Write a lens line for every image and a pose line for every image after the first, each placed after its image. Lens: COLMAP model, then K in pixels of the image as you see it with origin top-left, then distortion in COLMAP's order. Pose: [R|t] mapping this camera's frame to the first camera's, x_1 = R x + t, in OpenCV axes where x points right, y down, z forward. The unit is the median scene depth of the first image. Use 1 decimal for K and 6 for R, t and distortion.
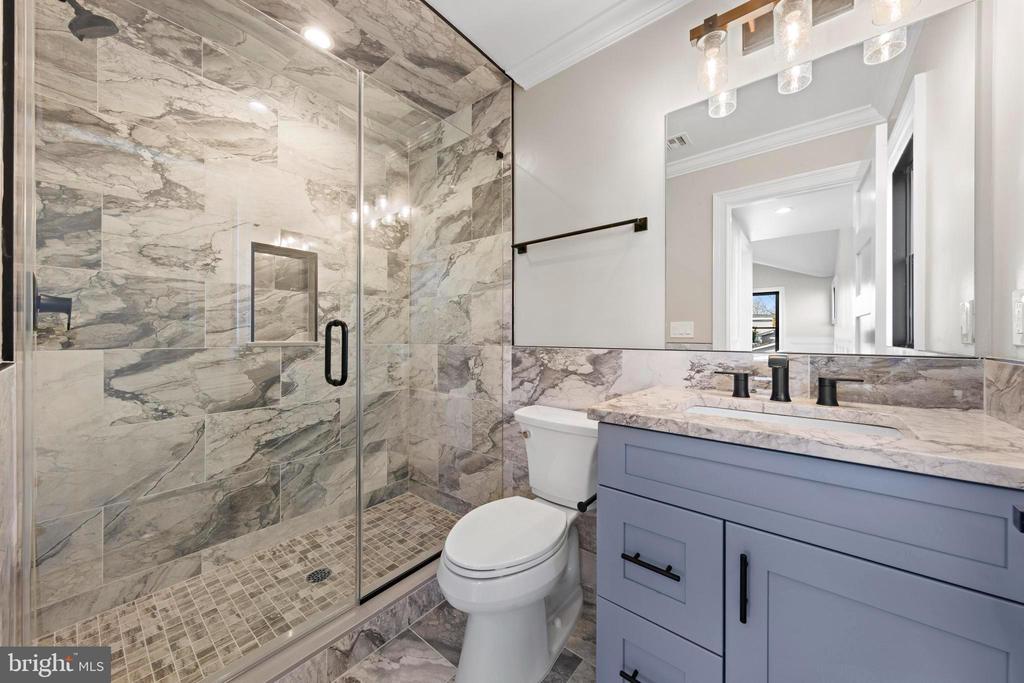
lens RADIAL K [[359.7, 0, 513.2], [0, 359.7, 333.8], [0, 0, 1]] dist [-0.000804, -0.000004]
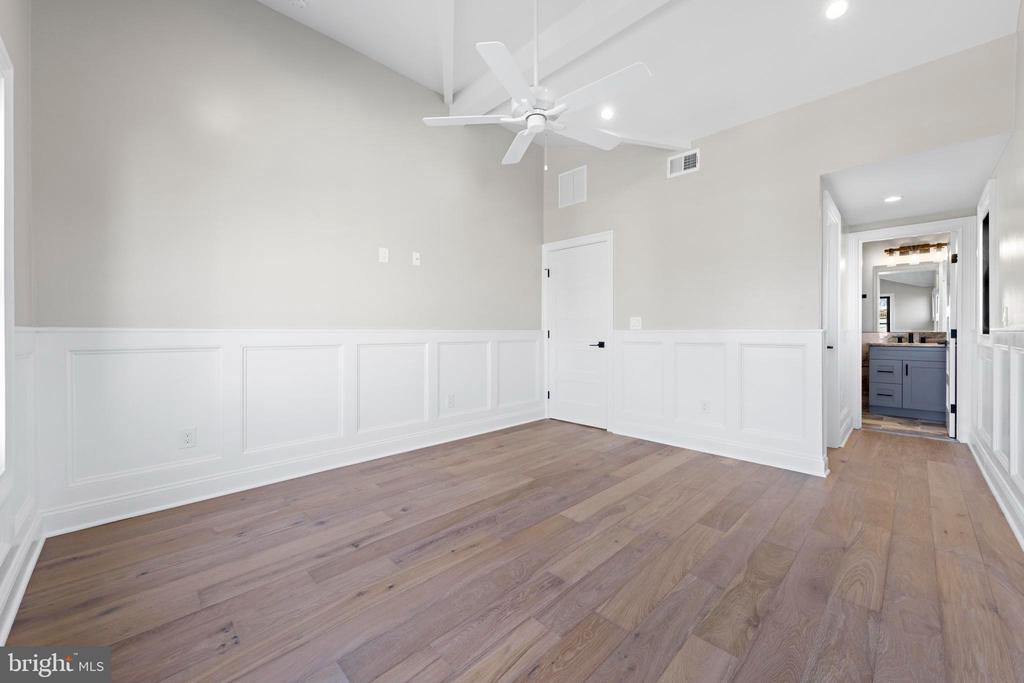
lens RADIAL K [[392.3, 0, 505.8], [0, 392.3, 332.0], [0, 0, 1]] dist [0.004021, 0.000331]
pose [[0.993263, 0.005092, -0.115773, -3.783514], [-0.004358, 0.999969, 0.006593, 0.046132], [0.115803, -0.006044, 0.993254, -4.557047]]
